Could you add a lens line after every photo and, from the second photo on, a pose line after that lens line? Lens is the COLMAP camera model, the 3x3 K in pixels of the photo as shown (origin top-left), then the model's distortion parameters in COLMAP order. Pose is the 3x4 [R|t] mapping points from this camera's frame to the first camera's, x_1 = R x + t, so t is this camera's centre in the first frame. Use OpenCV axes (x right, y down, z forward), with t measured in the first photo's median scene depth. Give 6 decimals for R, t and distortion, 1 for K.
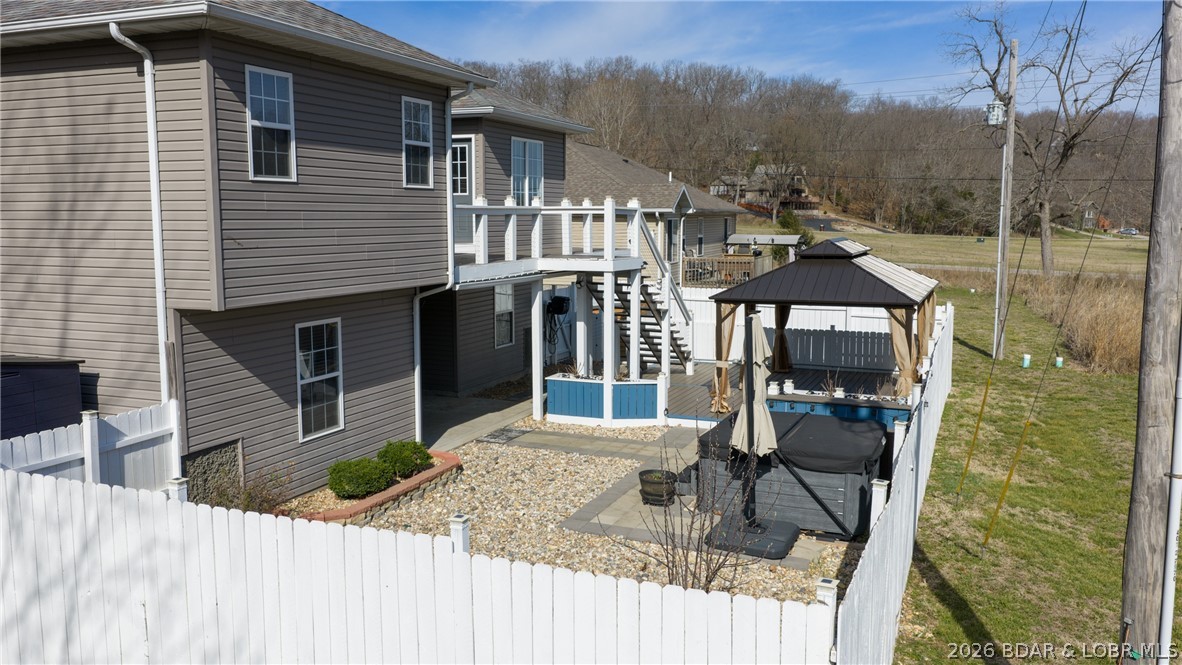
lens RADIAL K [[993.4, 0, 590.5], [0, 993.4, 334.6], [0, 0, 1]] dist [0.034594, -0.063805]
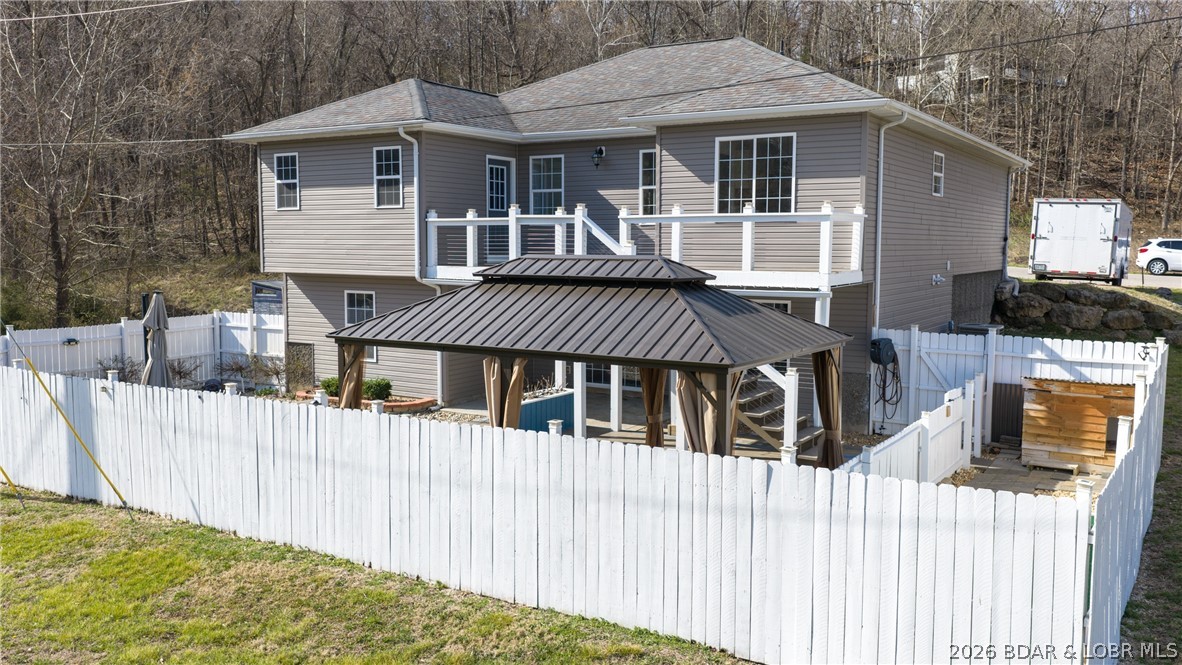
lens RADIAL K [[993.4, 0, 591.5], [0, 993.4, 332.8], [0, 0, 1]] dist [0.034594, -0.063805]
pose [[-0.163617, 0.080044, -0.983271, 1.258463], [-0.123112, 0.987255, 0.100854, -0.153875], [0.978812, 0.137554, -0.151678, 1.579995]]
